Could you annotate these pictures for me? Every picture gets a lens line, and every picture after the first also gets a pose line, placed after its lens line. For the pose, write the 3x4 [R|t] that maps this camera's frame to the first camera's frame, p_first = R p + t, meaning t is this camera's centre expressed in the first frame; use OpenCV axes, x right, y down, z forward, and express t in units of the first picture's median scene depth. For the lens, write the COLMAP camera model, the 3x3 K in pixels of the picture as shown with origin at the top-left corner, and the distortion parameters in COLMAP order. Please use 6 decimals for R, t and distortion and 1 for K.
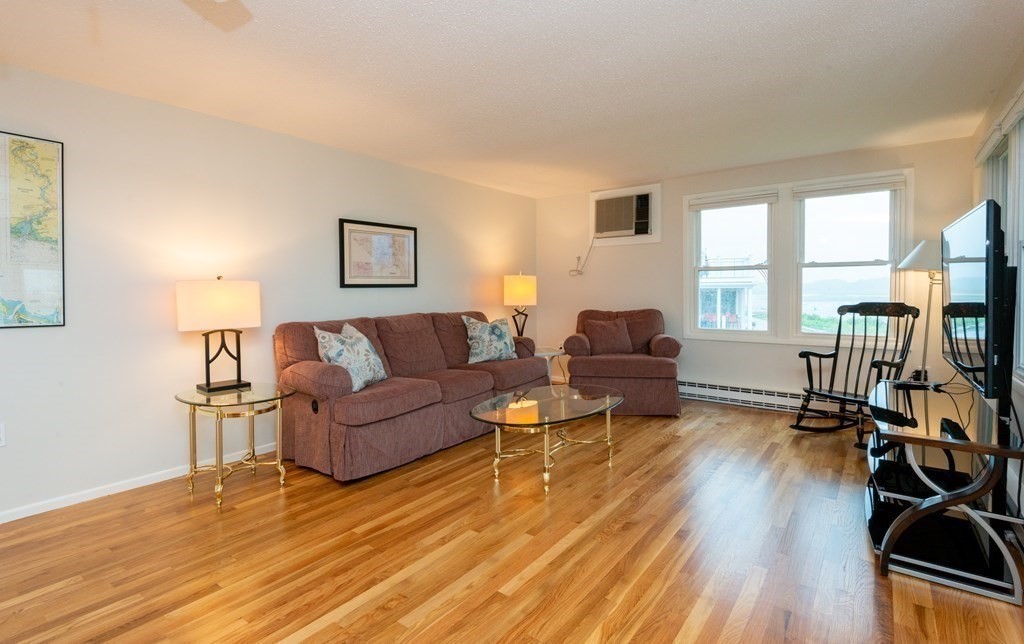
lens RADIAL K [[493.7, 0, 537.9], [0, 493.7, 302.1], [0, 0, 1]] dist [0.027866, 0.000066]
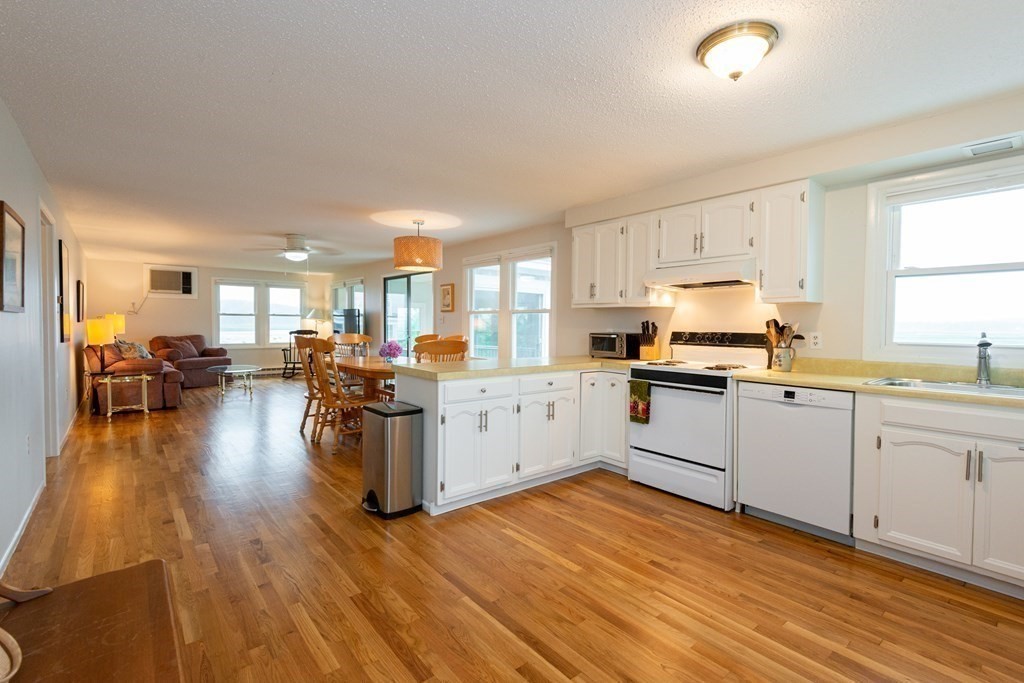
lens RADIAL K [[463.2, 0, 513.2], [0, 463.2, 334.2], [0, 0, 1]] dist [0.002969, 0.000031]
pose [[0.245076, -0.006964, 0.969479, -1.336740], [0.017964, 0.999835, 0.002640, 0.033067], [-0.969337, 0.016769, 0.245161, -0.671688]]
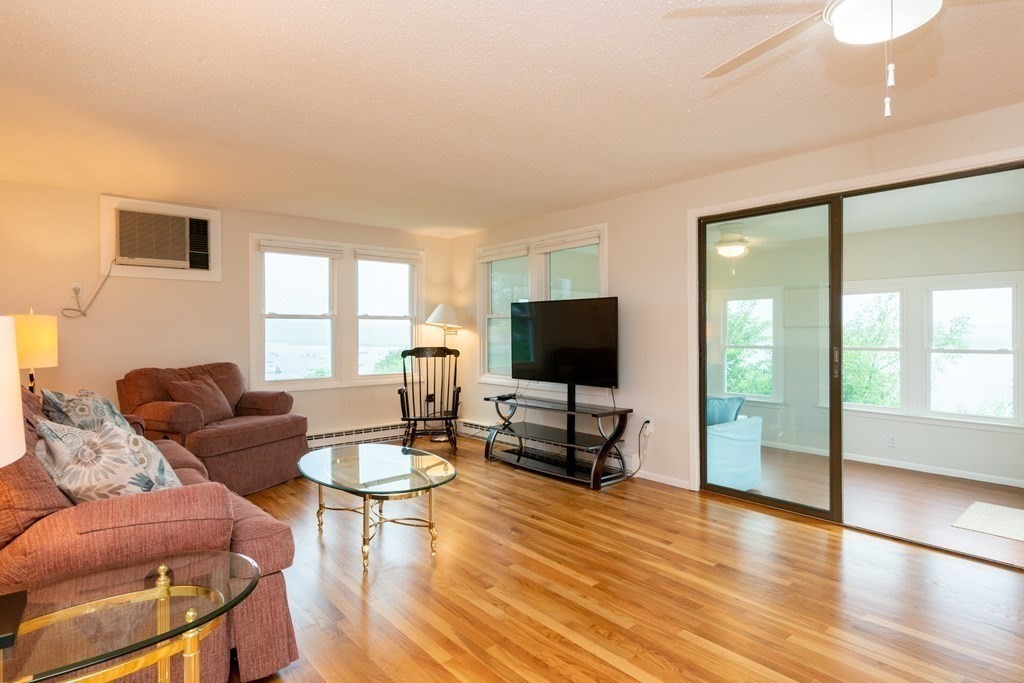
lens RADIAL K [[541.7, 0, 508.0], [0, 541.7, 333.8], [0, 0, 1]] dist [0.020133, -0.000749]
pose [[0.240334, 0.006502, 0.970668, -0.600400], [0.031403, 0.999402, -0.014470, -0.006306], [-0.970182, 0.033959, 0.239986, 0.367946]]
